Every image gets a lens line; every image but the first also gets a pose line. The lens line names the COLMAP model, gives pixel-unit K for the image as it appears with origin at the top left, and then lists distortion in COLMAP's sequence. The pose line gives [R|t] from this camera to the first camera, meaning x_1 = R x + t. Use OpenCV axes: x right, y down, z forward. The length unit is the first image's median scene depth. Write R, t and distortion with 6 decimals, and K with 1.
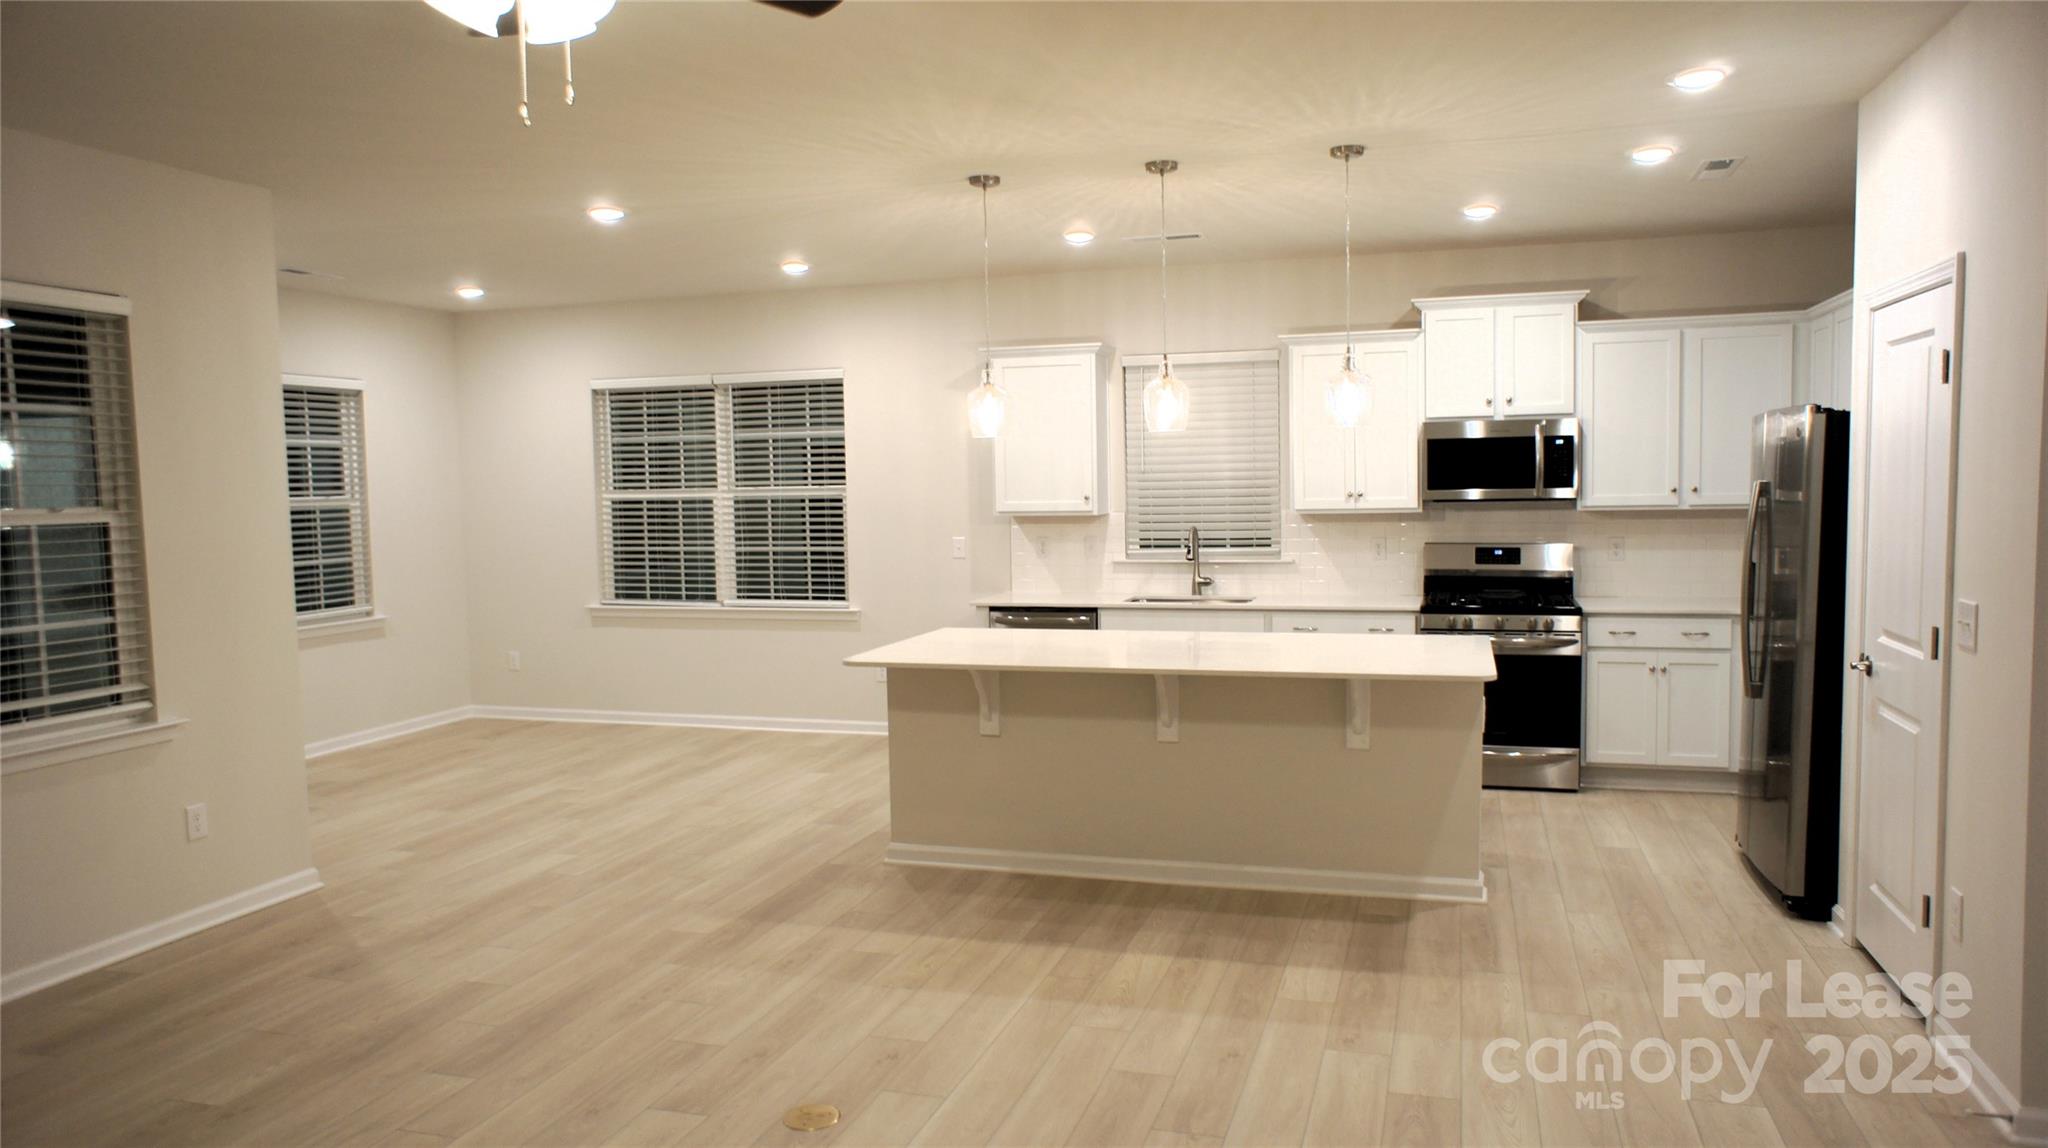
lens RADIAL K [[1388.7, 0, 1026.5], [0, 1388.7, 583.4], [0, 0, 1]] dist [-0.055578, 0.070623]
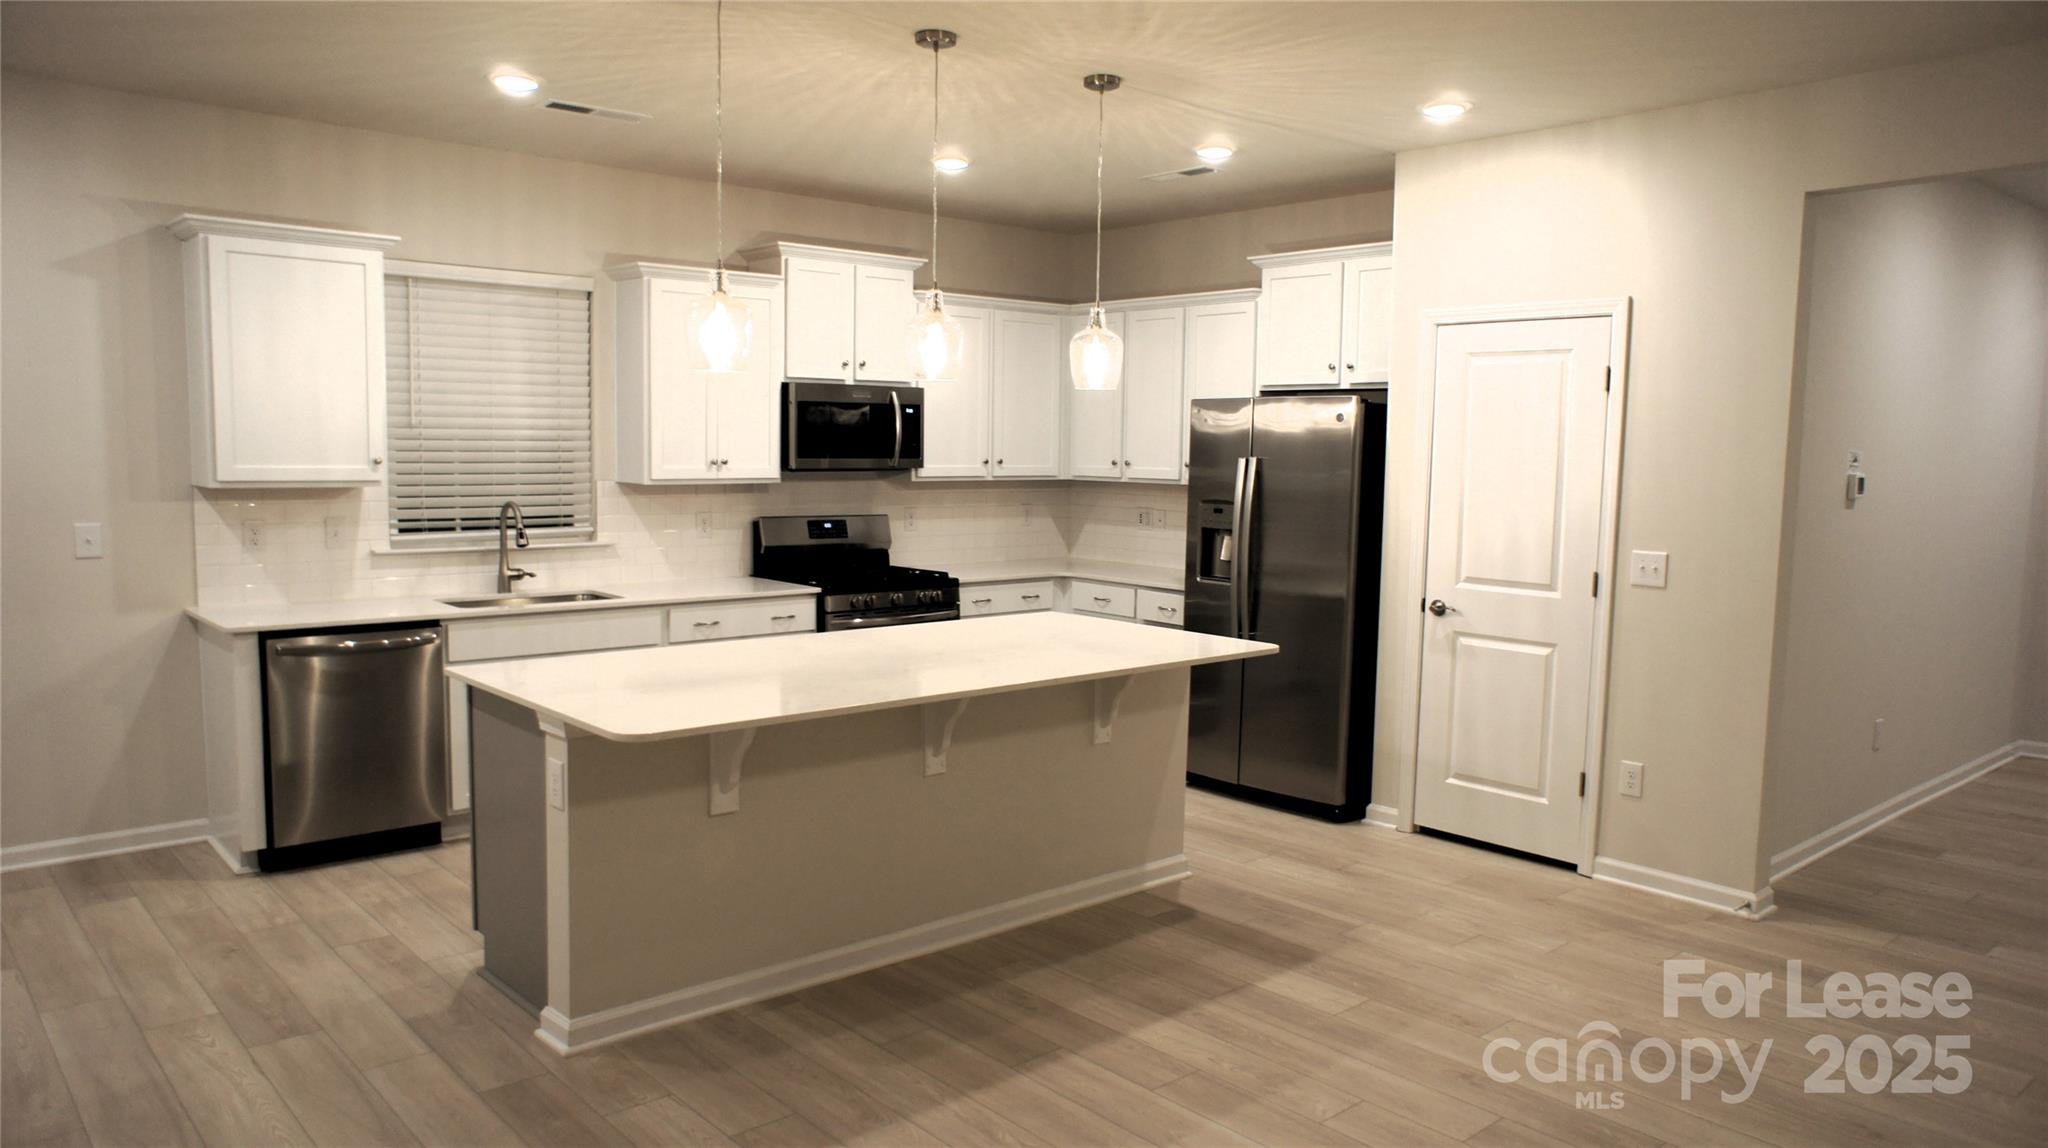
lens RADIAL K [[1388.7, 0, 1021.2], [0, 1388.7, 582.8], [0, 0, 1]] dist [-0.055578, 0.070623]
pose [[0.515889, -0.059740, 0.854570, -0.558127], [0.040121, 0.998156, 0.045557, -0.029847], [-0.855715, 0.010783, 0.517335, 0.561517]]
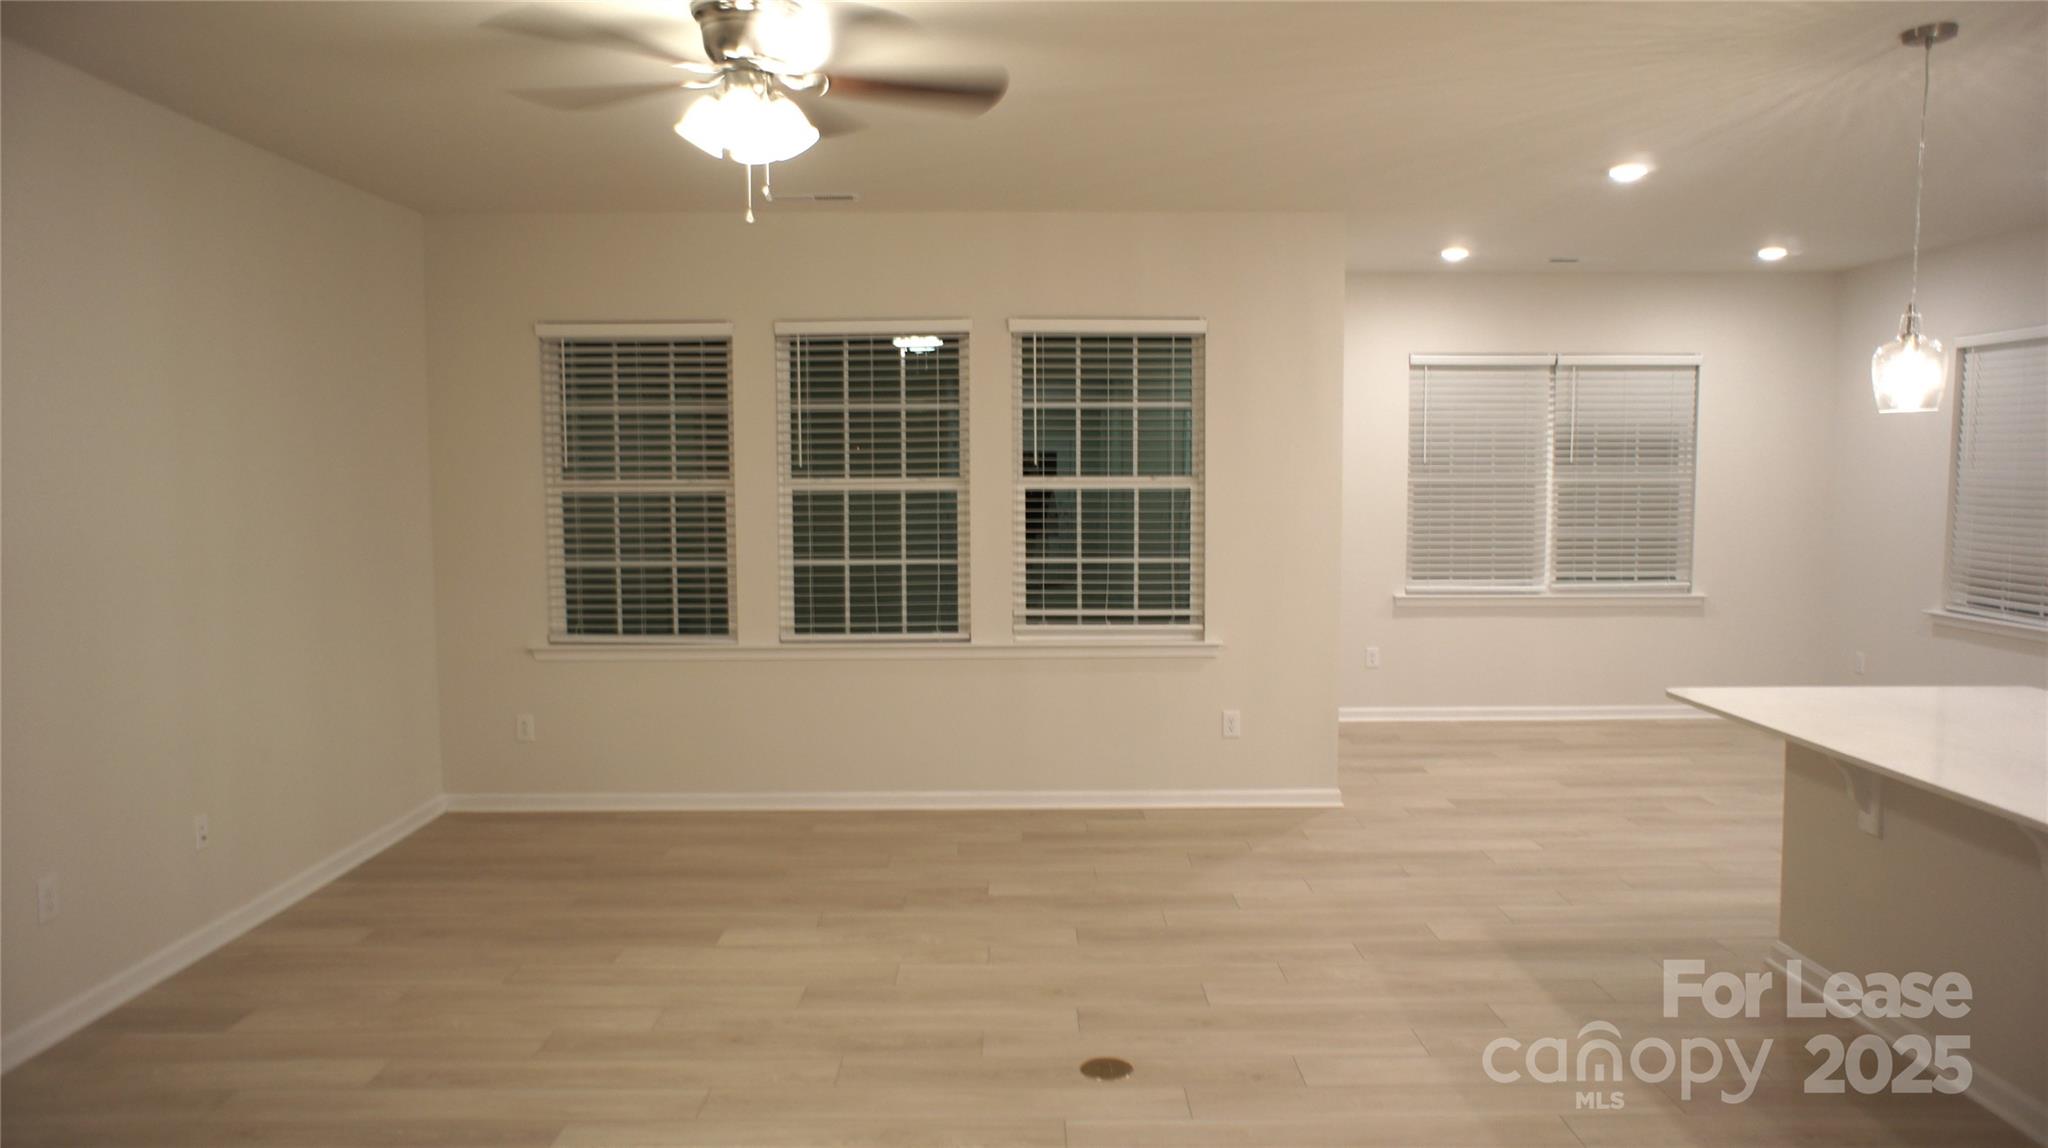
lens RADIAL K [[1388.7, 0, 1016.5], [0, 1388.7, 582.4], [0, 0, 1]] dist [-0.055578, 0.070623]
pose [[0.299272, 0.098675, -0.949052, 0.531205], [-0.074871, 0.994000, 0.079739, -0.044028], [0.951226, 0.047193, 0.304864, 0.393146]]
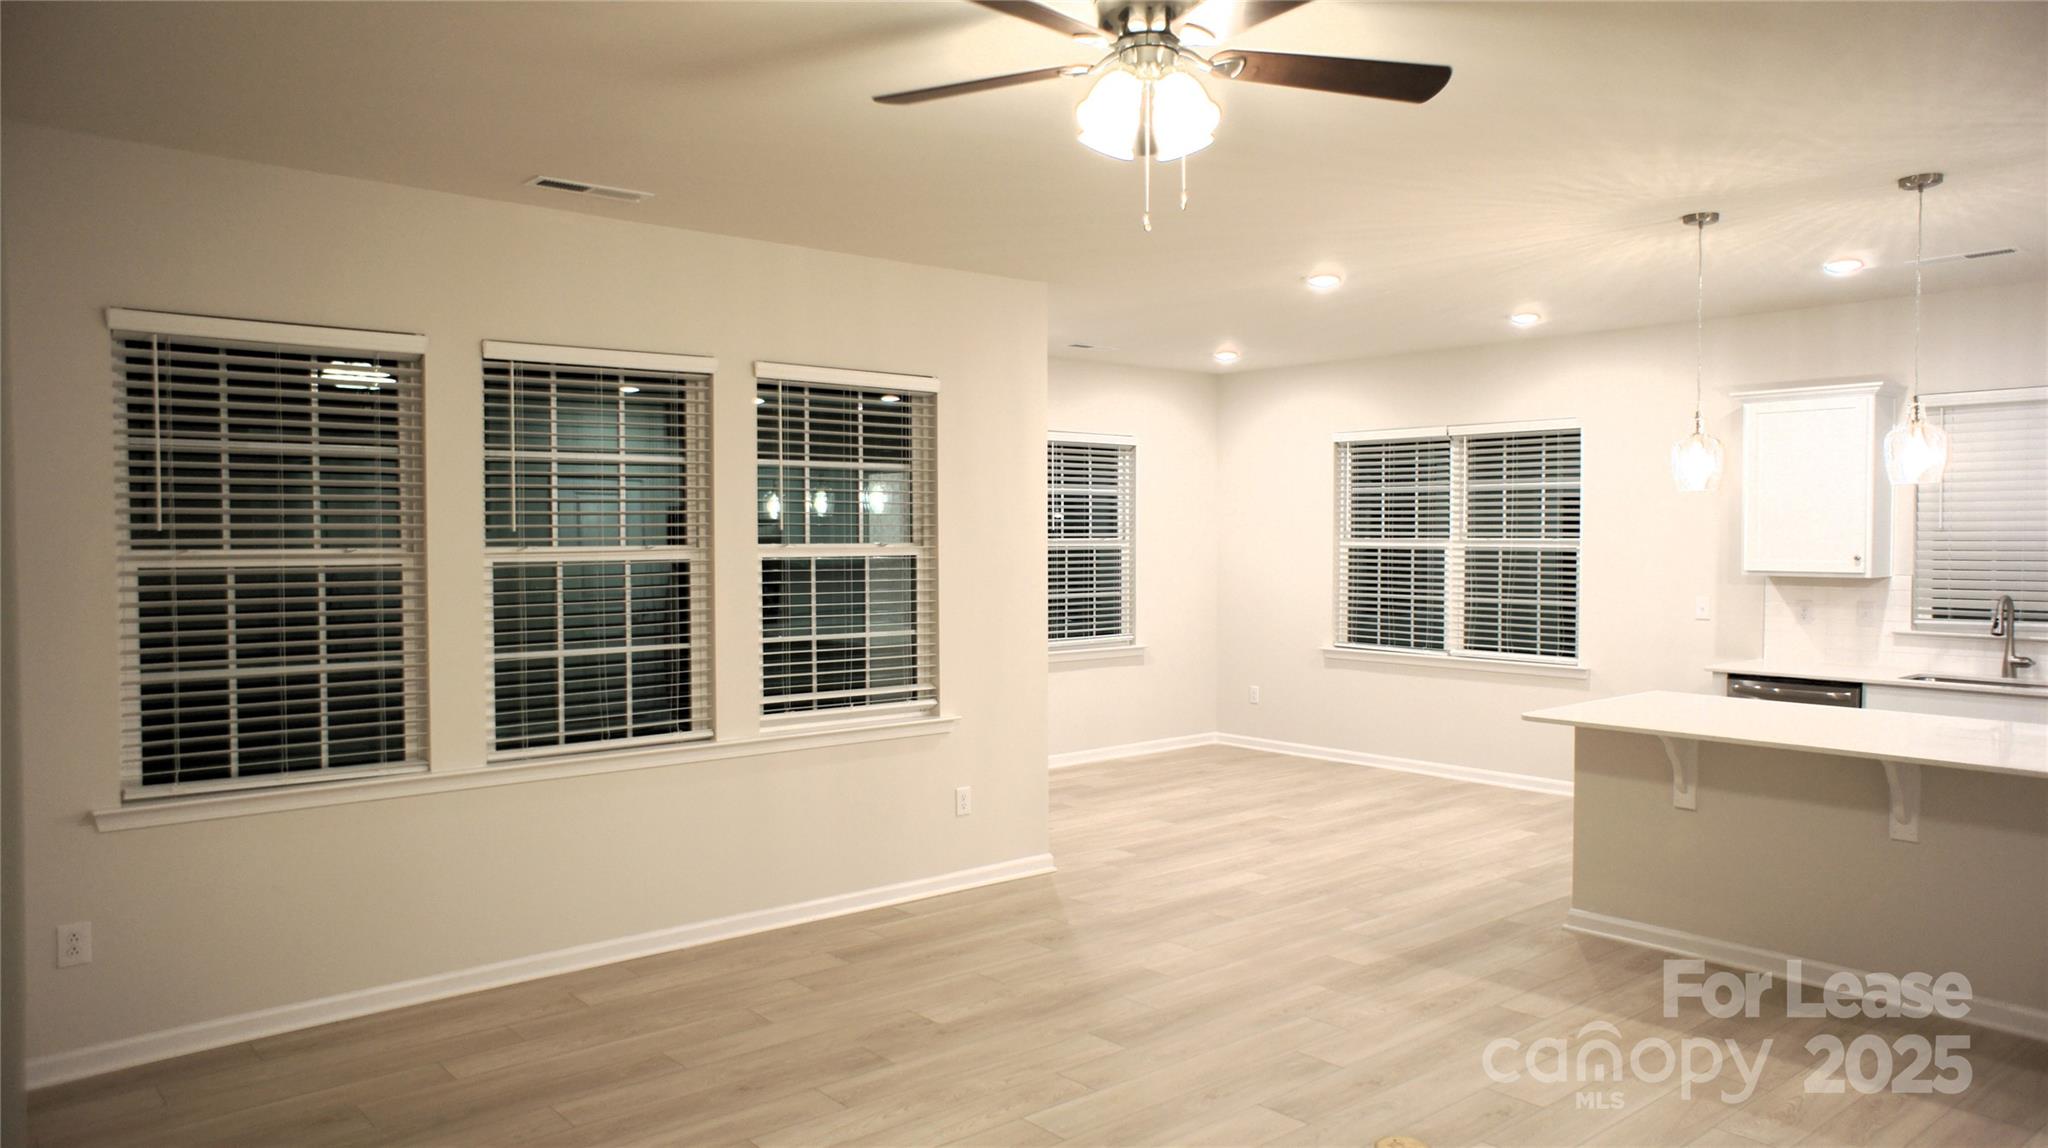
lens RADIAL K [[1388.7, 0, 1024.5], [0, 1388.7, 583.7], [0, 0, 1]] dist [-0.055578, 0.070623]
pose [[0.845483, 0.036351, -0.532764, 0.091184], [-0.054896, 0.998311, -0.019004, 0.000501], [0.531173, 0.045314, 0.846050, -0.026719]]
